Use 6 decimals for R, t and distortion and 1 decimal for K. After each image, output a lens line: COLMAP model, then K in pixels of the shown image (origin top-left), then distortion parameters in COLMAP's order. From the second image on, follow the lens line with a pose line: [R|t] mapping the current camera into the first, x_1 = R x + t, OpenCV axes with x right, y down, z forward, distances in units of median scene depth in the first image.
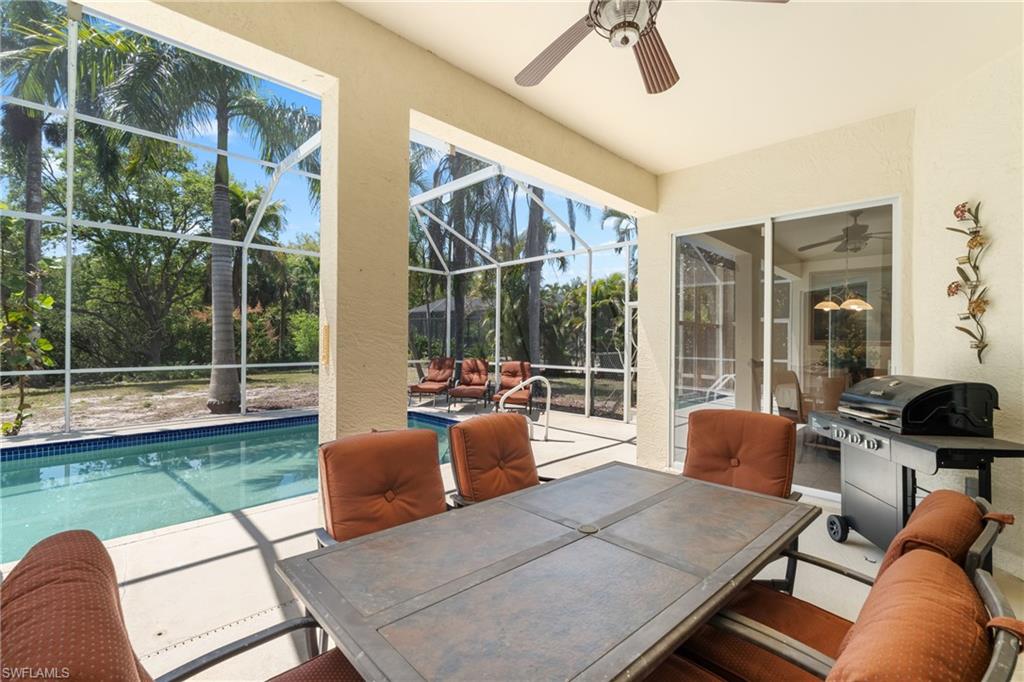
lens RADIAL K [[448.1, 0, 507.4], [0, 448.1, 341.5], [0, 0, 1]] dist [0.002201, 0.000355]
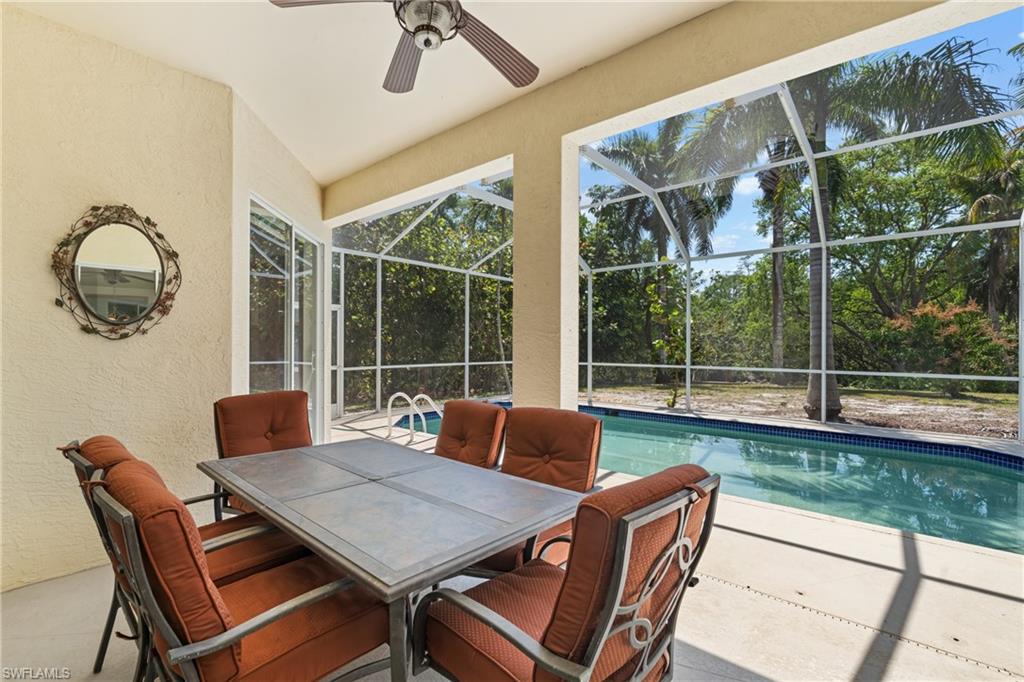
lens RADIAL K [[448.1, 0, 507.4], [0, 448.1, 341.5], [0, 0, 1]] dist [0.002201, 0.000355]
pose [[0.094511, -0.013046, -0.995438, 0.356228], [-0.006416, 0.999885, -0.013714, 0.010015], [0.995503, 0.007683, 0.094416, 0.296561]]
